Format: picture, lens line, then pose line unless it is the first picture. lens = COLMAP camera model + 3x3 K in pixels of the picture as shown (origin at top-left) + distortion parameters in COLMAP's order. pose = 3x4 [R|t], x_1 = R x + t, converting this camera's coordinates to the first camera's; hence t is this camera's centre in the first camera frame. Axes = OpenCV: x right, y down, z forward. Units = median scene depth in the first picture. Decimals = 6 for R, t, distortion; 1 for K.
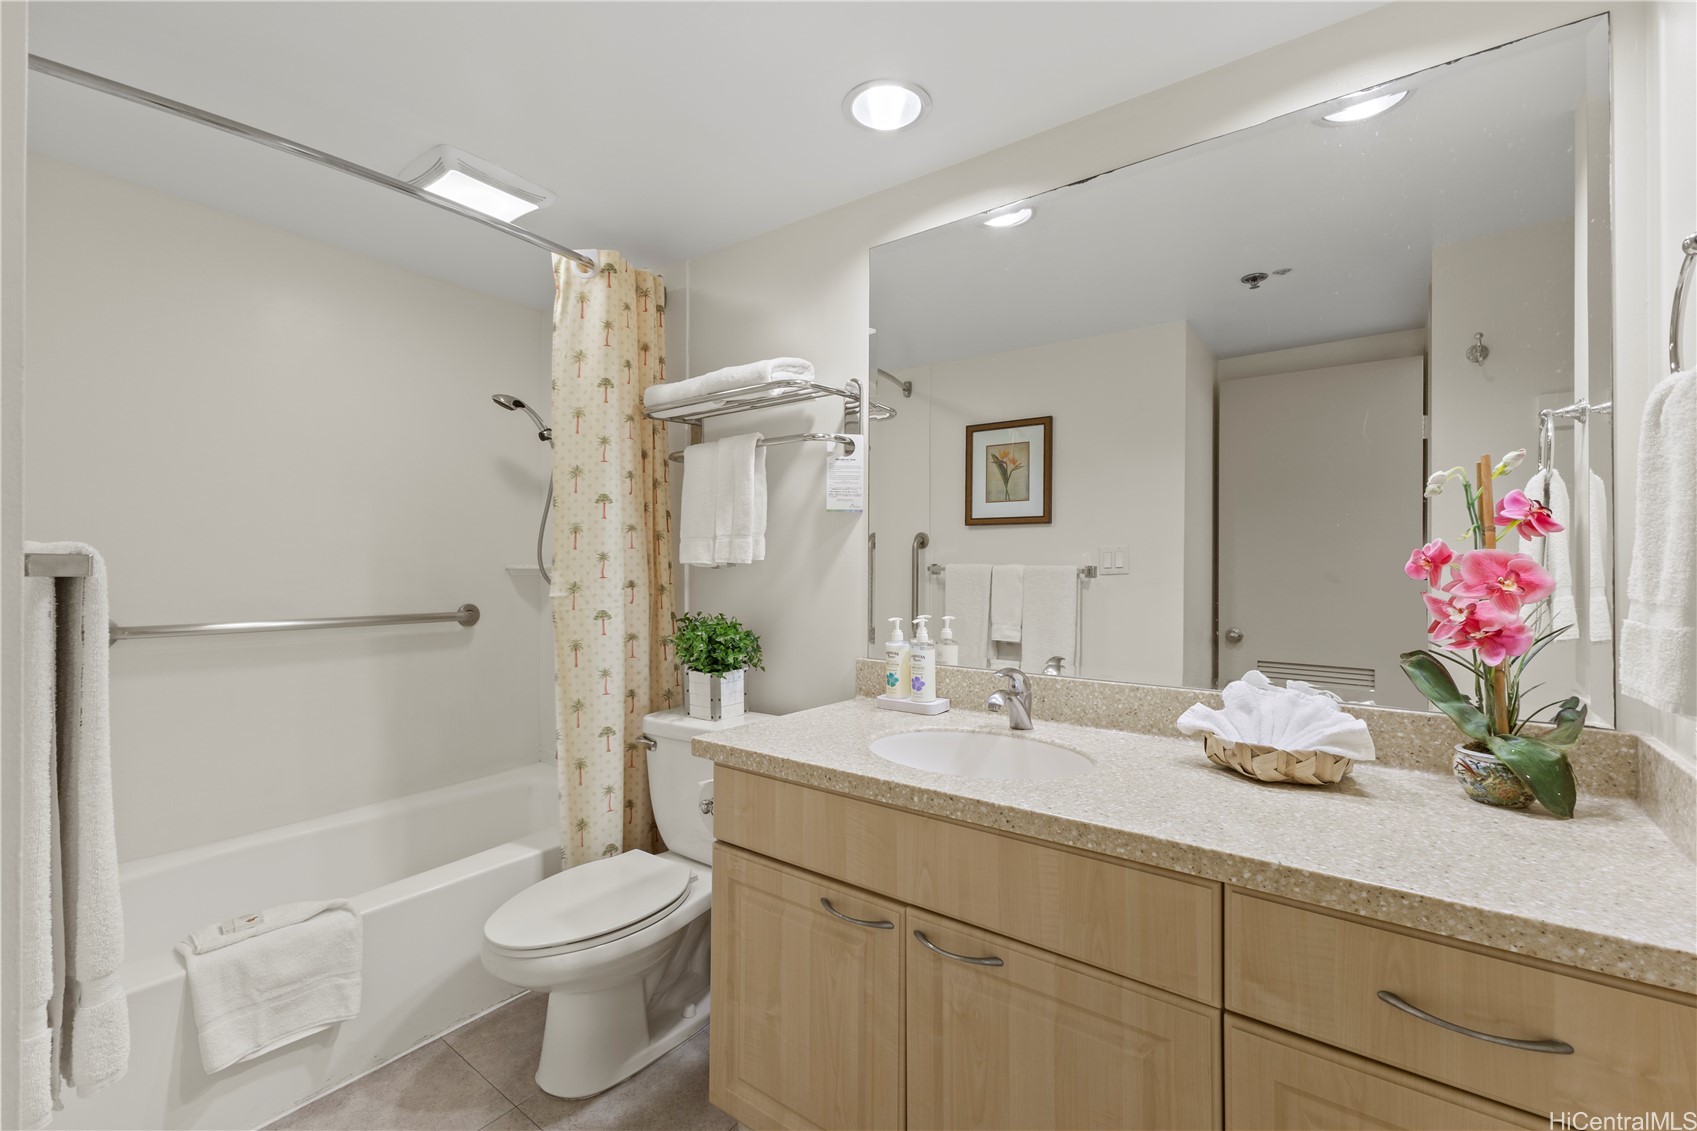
lens RADIAL K [[732.9, 0, 851.6], [0, 732.9, 564.0], [0, 0, 1]] dist [0.006892, -0.001115]
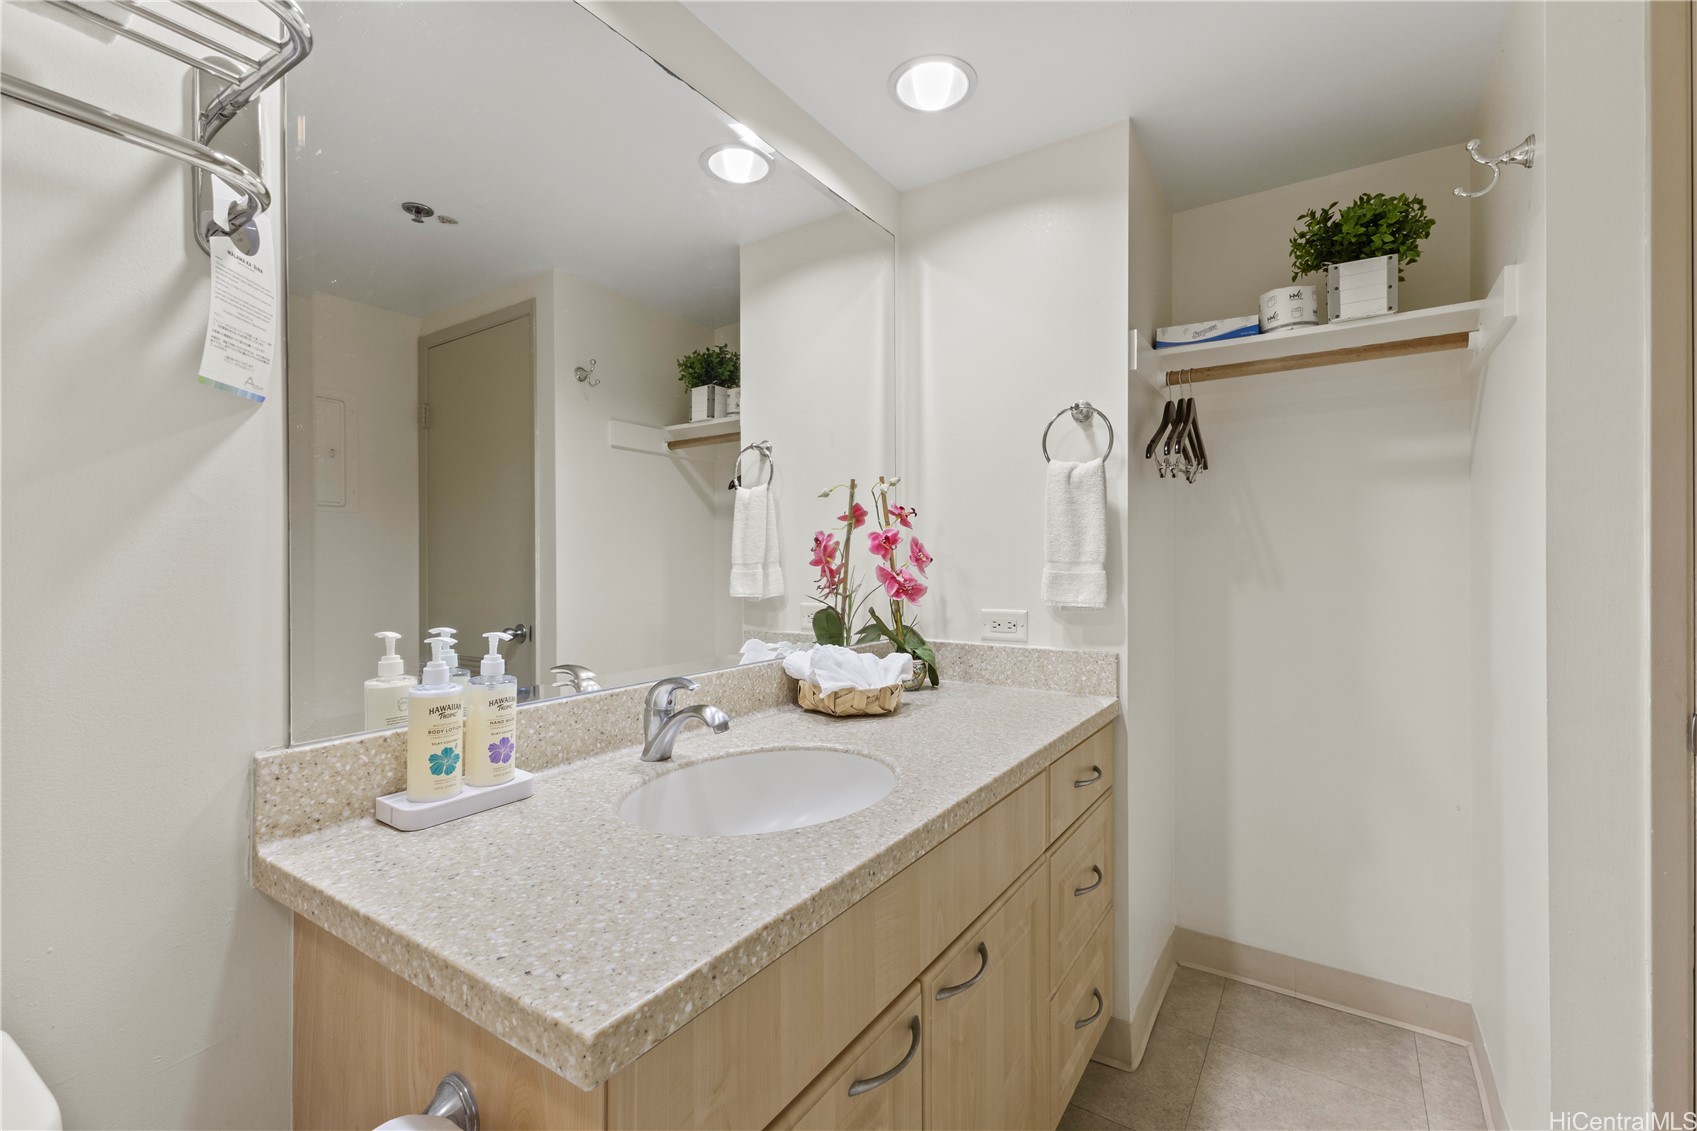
lens RADIAL K [[732.9, 0, 851.8], [0, 732.9, 562.6], [0, 0, 1]] dist [0.006892, -0.001115]
pose [[-0.051361, -0.006217, 0.998661, -0.452012], [-0.000822, 0.999981, 0.006182, 0.018747], [-0.998680, -0.000504, -0.051365, 0.737190]]
